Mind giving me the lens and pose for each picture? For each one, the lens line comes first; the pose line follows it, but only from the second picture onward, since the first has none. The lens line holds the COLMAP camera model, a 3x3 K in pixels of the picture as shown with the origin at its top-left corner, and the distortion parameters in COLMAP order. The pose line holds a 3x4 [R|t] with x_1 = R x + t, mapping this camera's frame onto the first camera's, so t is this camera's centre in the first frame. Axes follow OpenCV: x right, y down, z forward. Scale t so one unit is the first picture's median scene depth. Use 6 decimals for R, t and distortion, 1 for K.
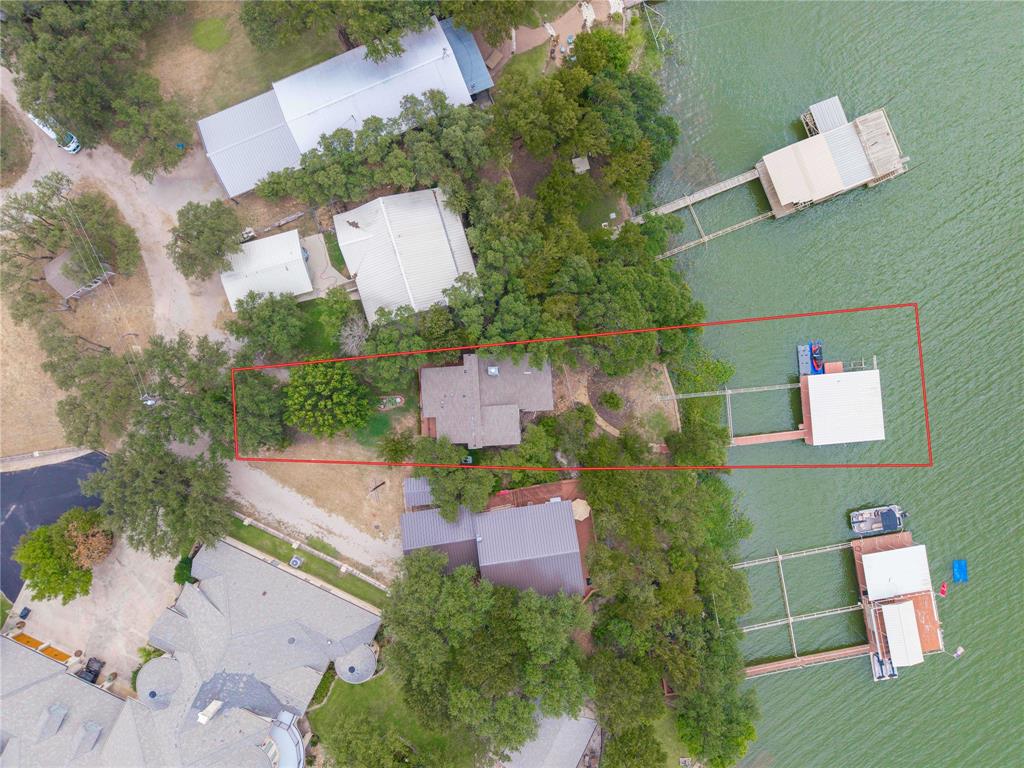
lens RADIAL K [[689.3, 0, 512.0], [0, 689.3, 384.0], [0, 0, 1]] dist [-0.006577, -0.000009]
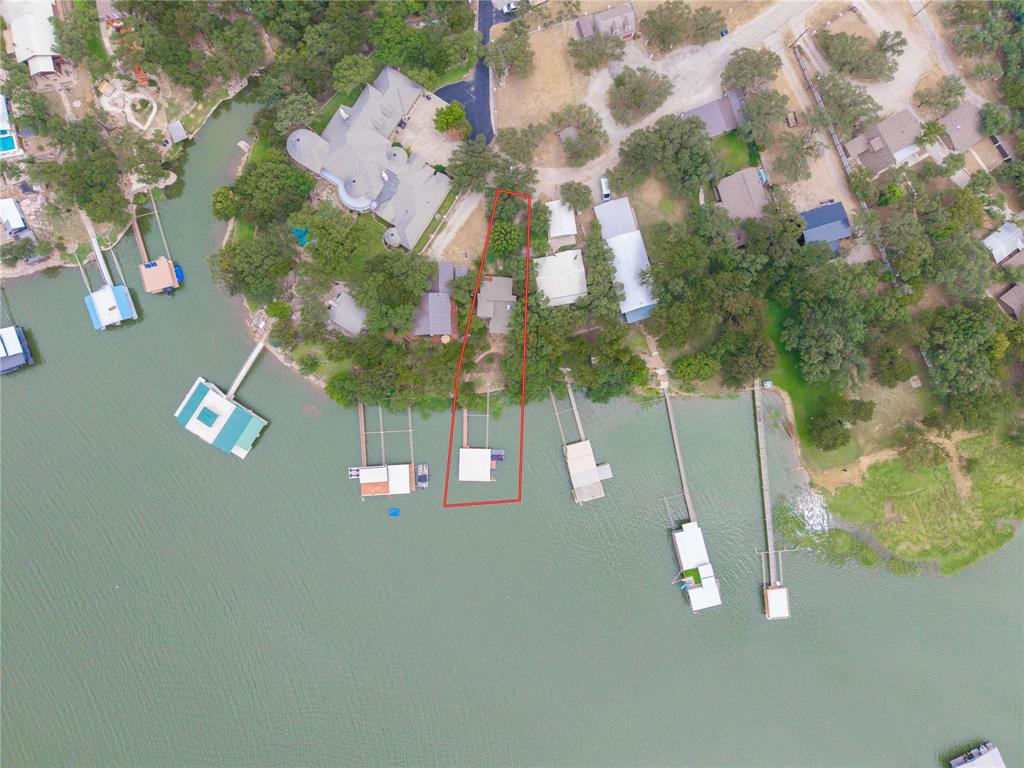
lens RADIAL K [[655.3, 0, 514.9], [0, 655.3, 391.5], [0, 0, 1]] dist [0.003712, 0.000066]
pose [[-0.115638, 0.993268, -0.006790, 0.268088], [-0.993214, -0.115711, -0.011735, -0.047096], [-0.012442, 0.005387, 0.999908, -1.249862]]
